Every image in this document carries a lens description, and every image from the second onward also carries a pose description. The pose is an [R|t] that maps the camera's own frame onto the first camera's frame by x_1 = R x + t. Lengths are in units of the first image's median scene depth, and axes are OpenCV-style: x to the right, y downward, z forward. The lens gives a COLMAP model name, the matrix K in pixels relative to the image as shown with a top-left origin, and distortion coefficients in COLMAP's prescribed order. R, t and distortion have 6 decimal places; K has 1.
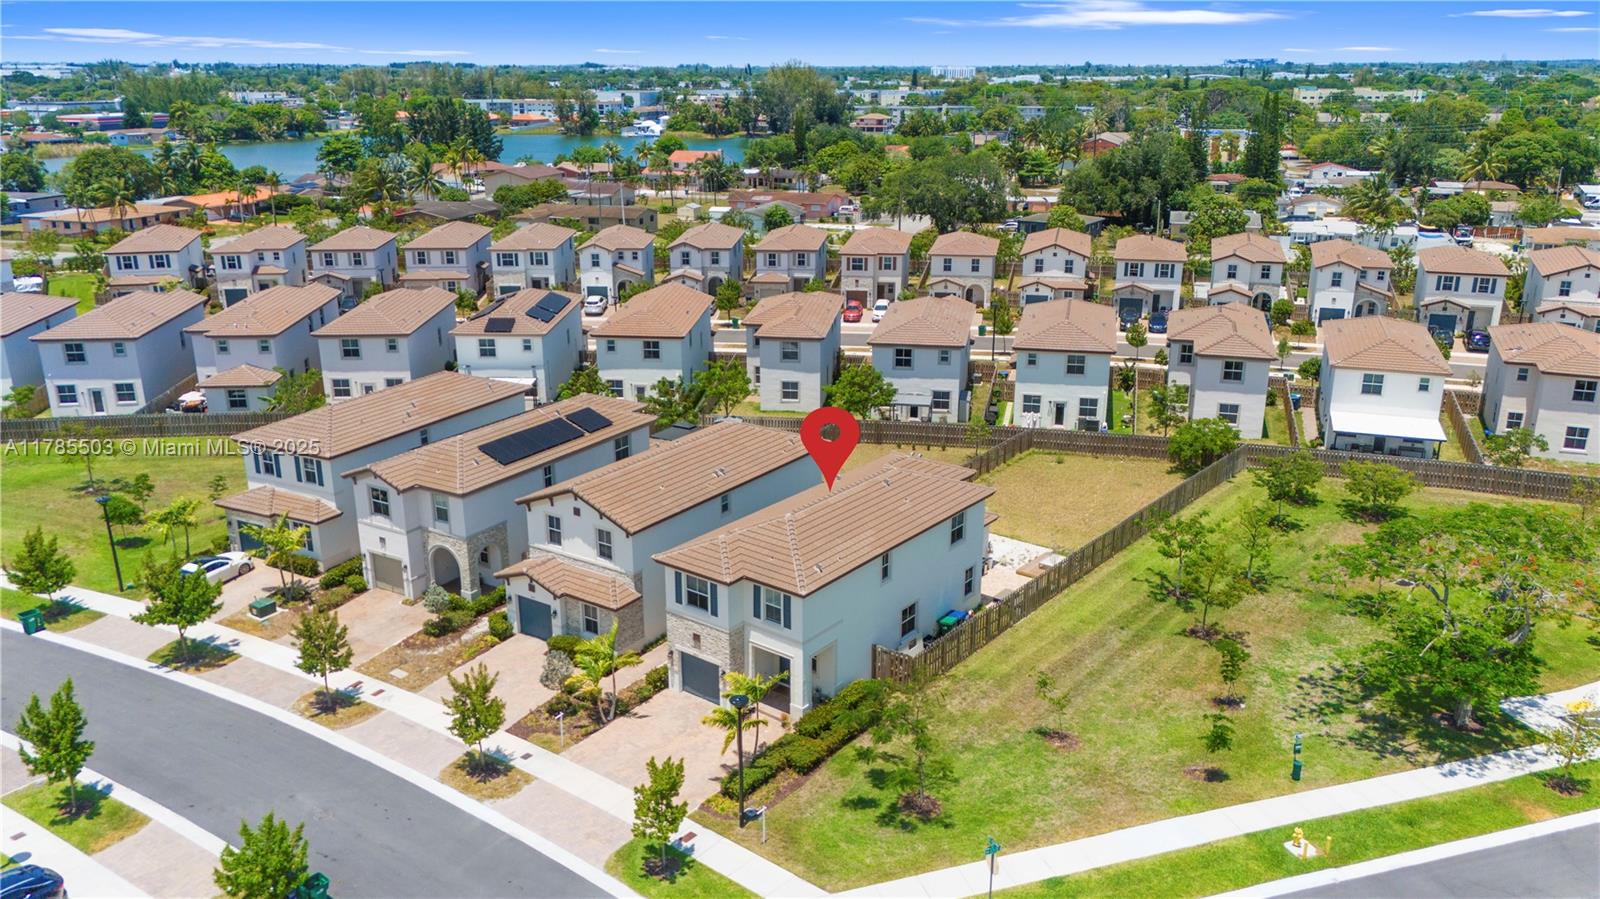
lens RADIAL K [[1169.7, 0, 800.0], [0, 1169.7, 449.5], [0, 0, 1]] dist [0.008376, 0.000426]
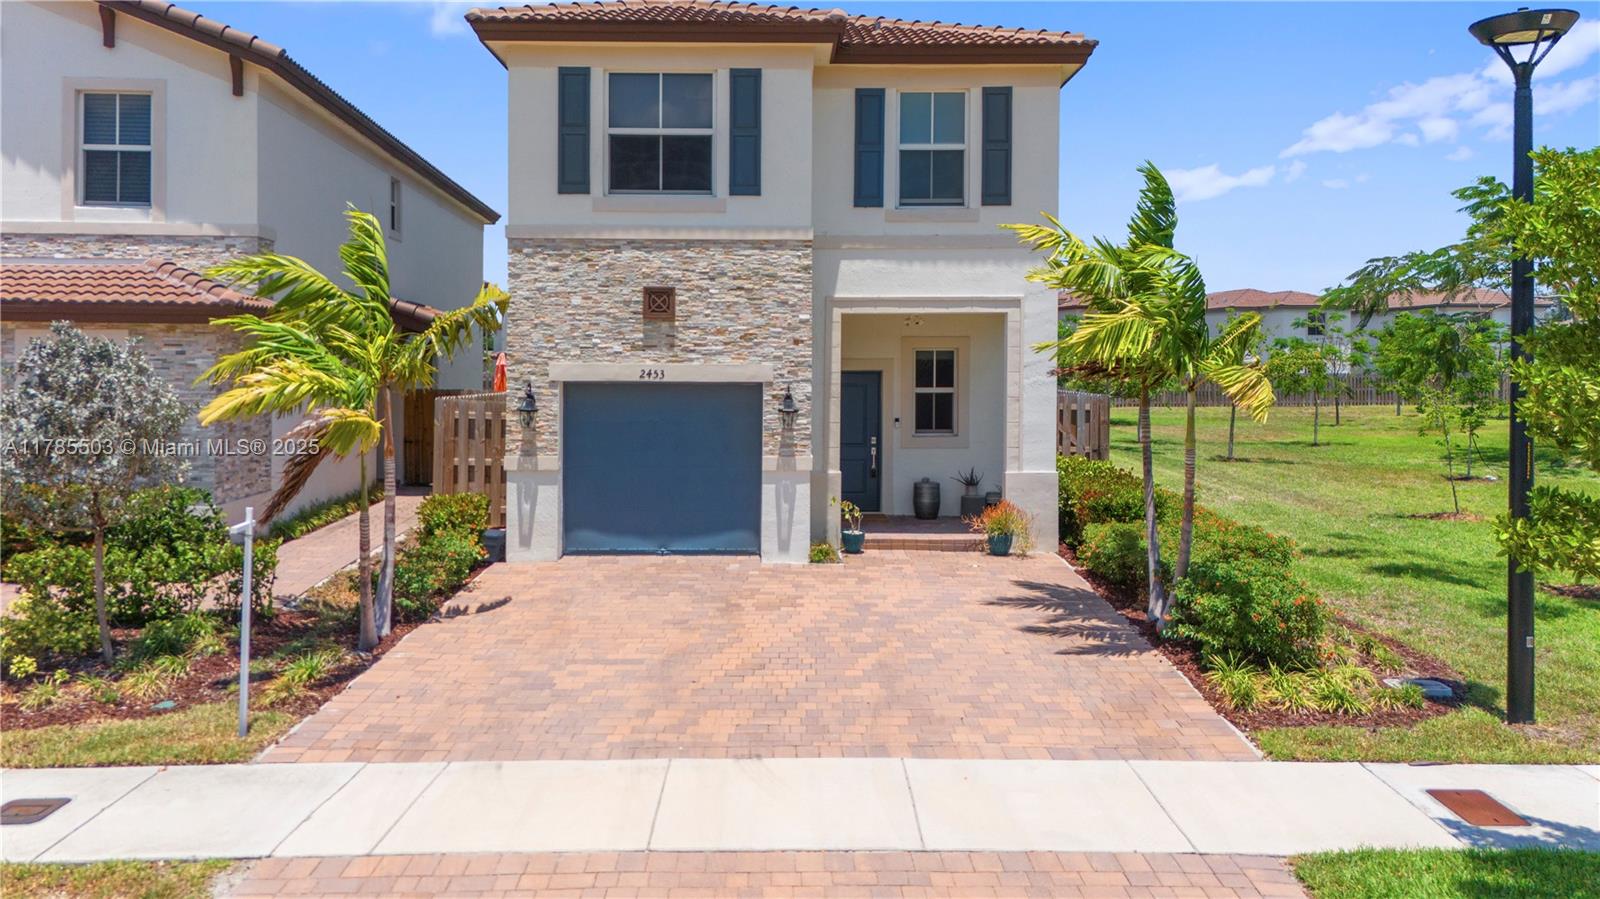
lens RADIAL K [[1248.3, 0, 804.6], [0, 1248.3, 361.8], [0, 0, 1]] dist [0.006608, -0.002842]
pose [[0.785281, 0.002703, 0.619134, -0.182761], [0.177864, 0.956854, -0.229772, 0.186110], [-0.593042, 0.290557, 0.750918, 0.572044]]
